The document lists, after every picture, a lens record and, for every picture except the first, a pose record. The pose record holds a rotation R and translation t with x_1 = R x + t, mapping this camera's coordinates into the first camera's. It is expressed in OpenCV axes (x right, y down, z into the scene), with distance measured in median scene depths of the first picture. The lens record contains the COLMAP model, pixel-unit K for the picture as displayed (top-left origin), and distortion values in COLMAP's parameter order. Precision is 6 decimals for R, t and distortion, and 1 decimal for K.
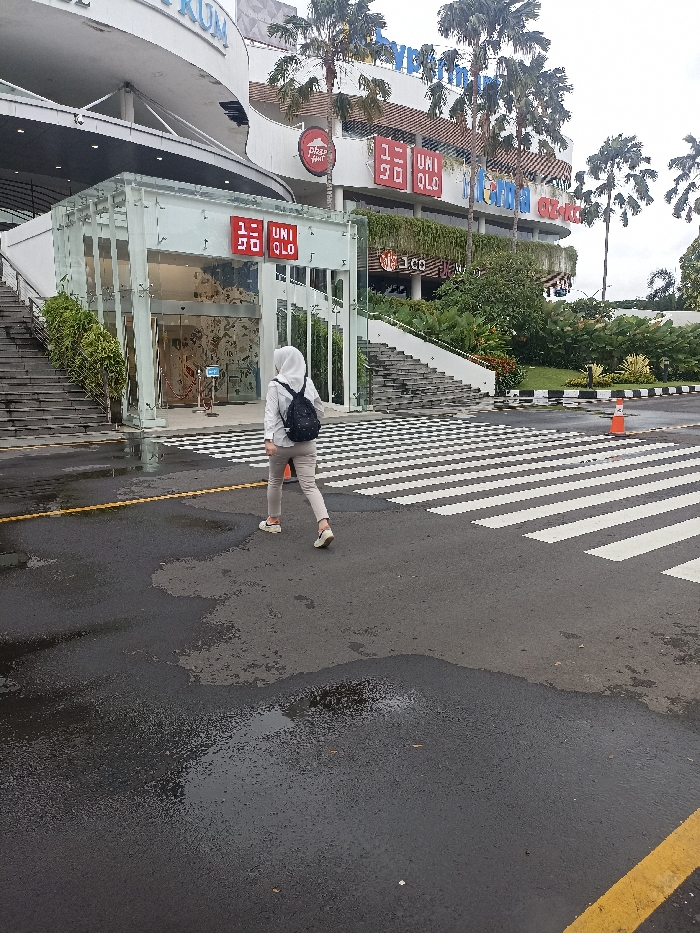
lens RADIAL K [[683.0, 0, 350.0], [0, 683.0, 466.5], [0, 0, 1]] dist [0.044198, -0.006623]
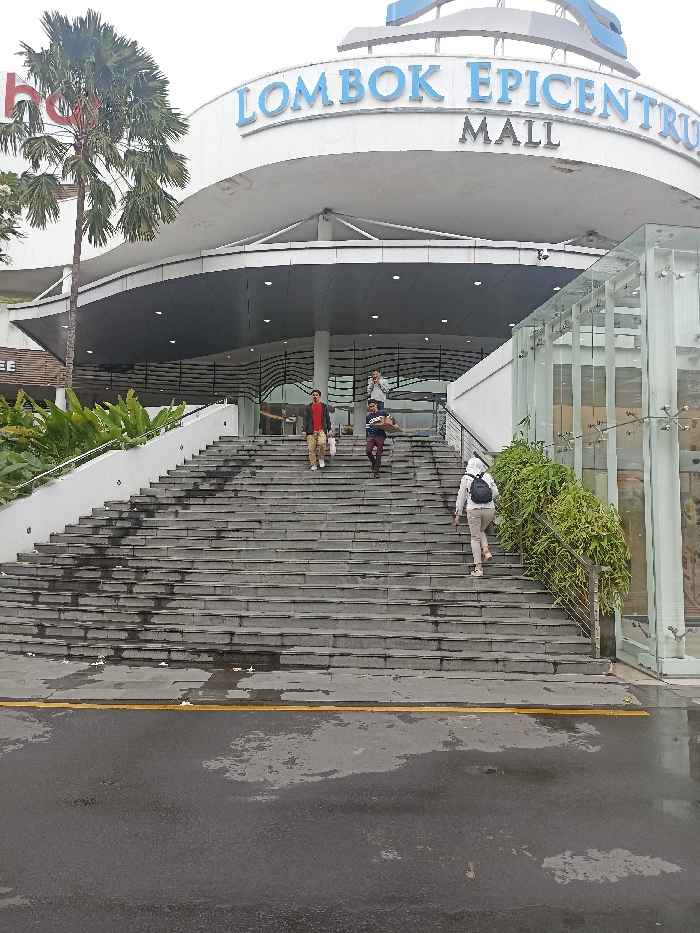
lens RADIAL K [[683.0, 0, 350.0], [0, 683.0, 466.5], [0, 0, 1]] dist [0.044198, -0.006623]
pose [[0.824786, -0.048557, -0.563356, -0.179287], [-0.096025, 0.969806, -0.224176, -0.062232], [0.557232, 0.238994, 0.795220, 0.383189]]
